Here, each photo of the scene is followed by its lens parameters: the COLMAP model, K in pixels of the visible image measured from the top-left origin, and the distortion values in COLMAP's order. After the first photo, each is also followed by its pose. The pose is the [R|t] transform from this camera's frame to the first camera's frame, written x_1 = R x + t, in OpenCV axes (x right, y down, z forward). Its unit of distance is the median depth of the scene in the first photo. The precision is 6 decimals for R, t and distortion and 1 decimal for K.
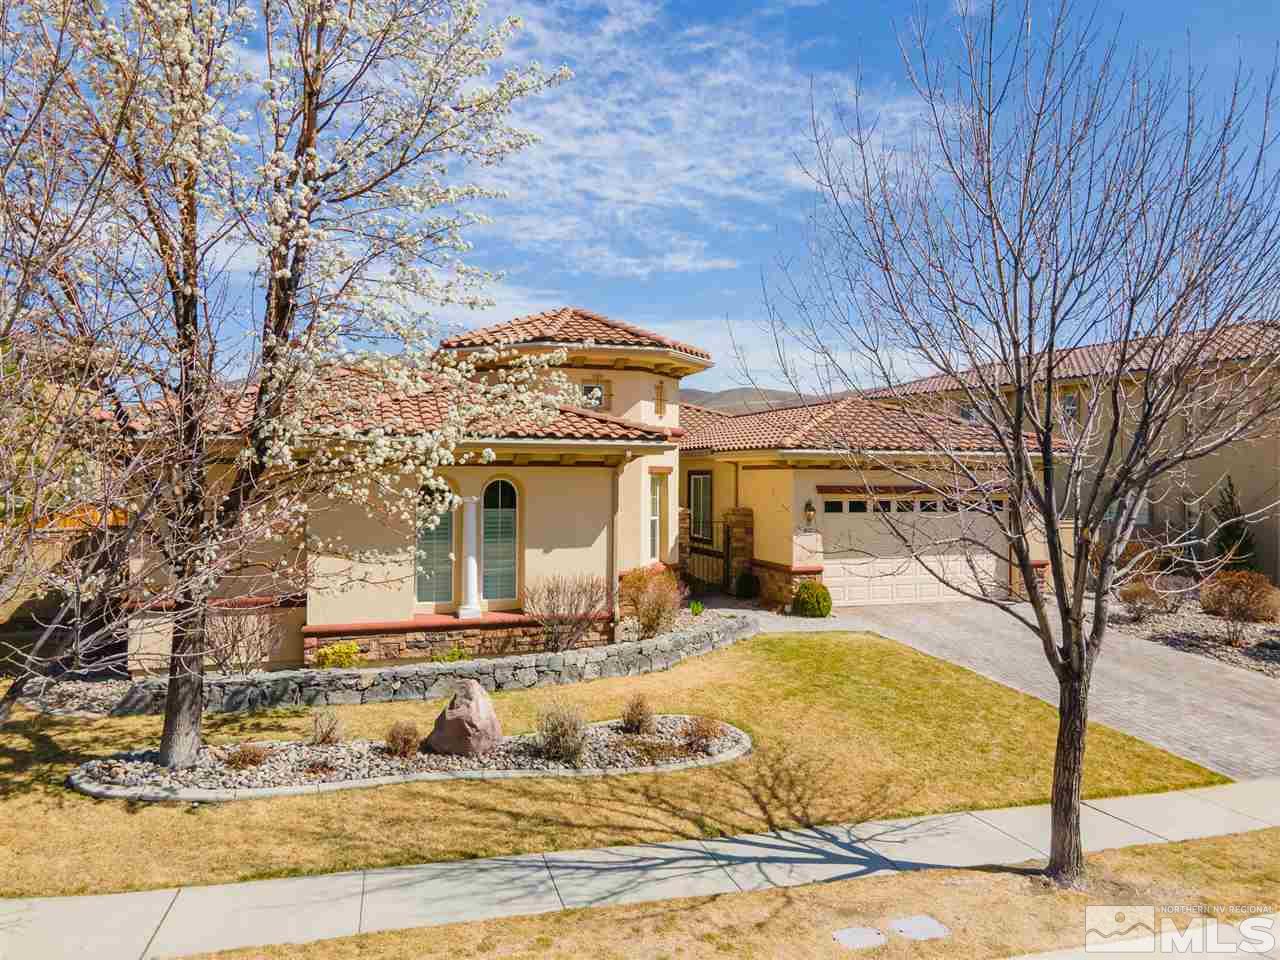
lens RADIAL K [[944.8, 0, 640.0], [0, 944.8, 480.0], [0, 0, 1]] dist [0.050489, 0.002462]
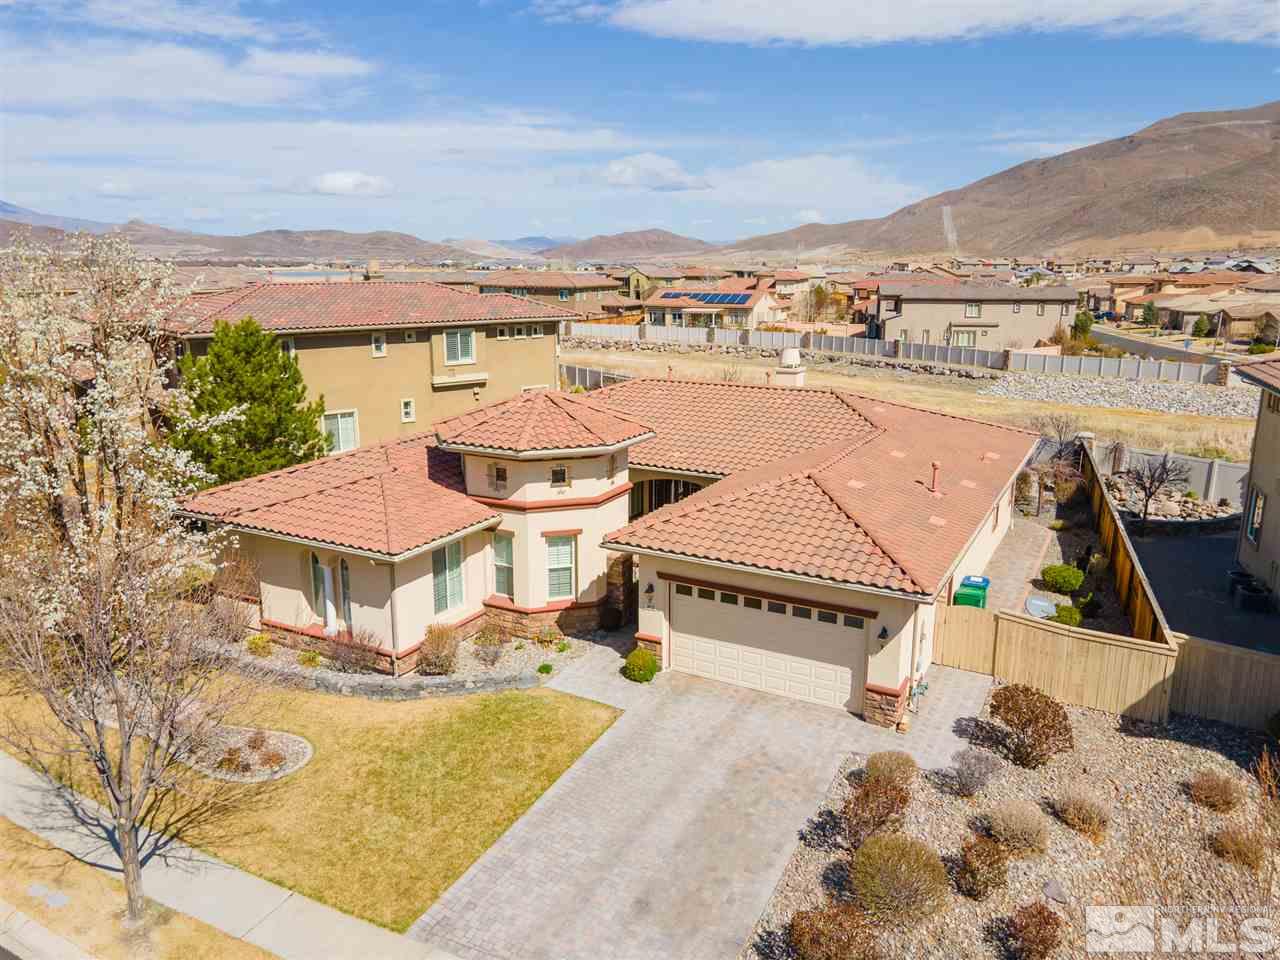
lens RADIAL K [[927.3, 0, 636.1], [0, 927.3, 478.8], [0, 0, 1]] dist [0.033376, 0.008087]
pose [[0.685072, 0.168988, -0.708604, 1.252099], [-0.005063, 0.973803, 0.227338, -0.476099], [0.728457, -0.152155, 0.667981, 0.327785]]
